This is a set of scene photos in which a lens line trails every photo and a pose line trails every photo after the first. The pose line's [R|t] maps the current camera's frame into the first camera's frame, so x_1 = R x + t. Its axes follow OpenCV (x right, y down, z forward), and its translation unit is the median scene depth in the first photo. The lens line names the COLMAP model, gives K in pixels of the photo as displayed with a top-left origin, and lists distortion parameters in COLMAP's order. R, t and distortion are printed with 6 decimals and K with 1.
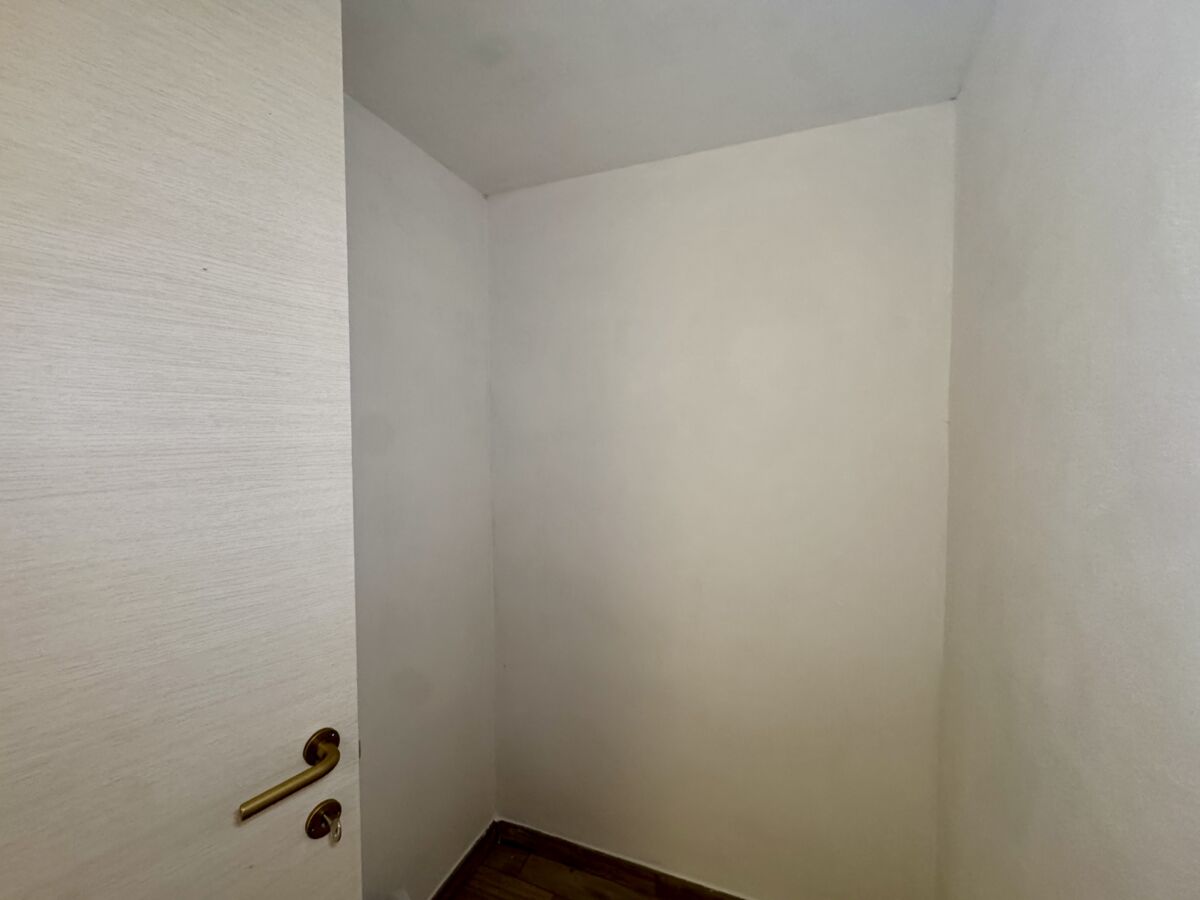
lens RADIAL K [[471.0, 0, 600.0], [0, 471.0, 450.0], [0, 0, 1]] dist [-0.008002, 0.000367]
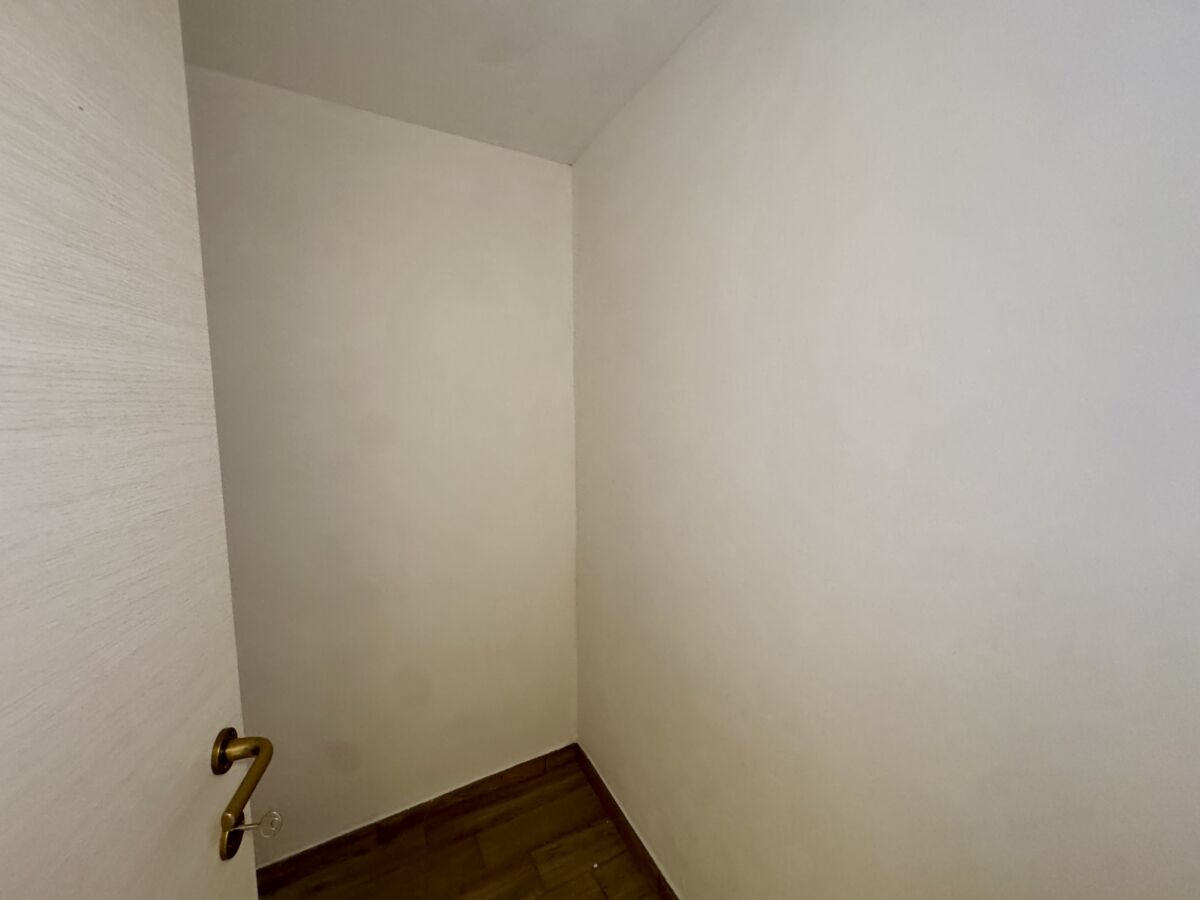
lens RADIAL K [[471.0, 0, 600.0], [0, 471.0, 450.0], [0, 0, 1]] dist [-0.008002, 0.000367]
pose [[0.620818, -0.079100, 0.779954, -0.413552], [0.034860, 0.996698, 0.073334, 0.037594], [-0.783179, -0.018337, 0.621525, -0.009180]]
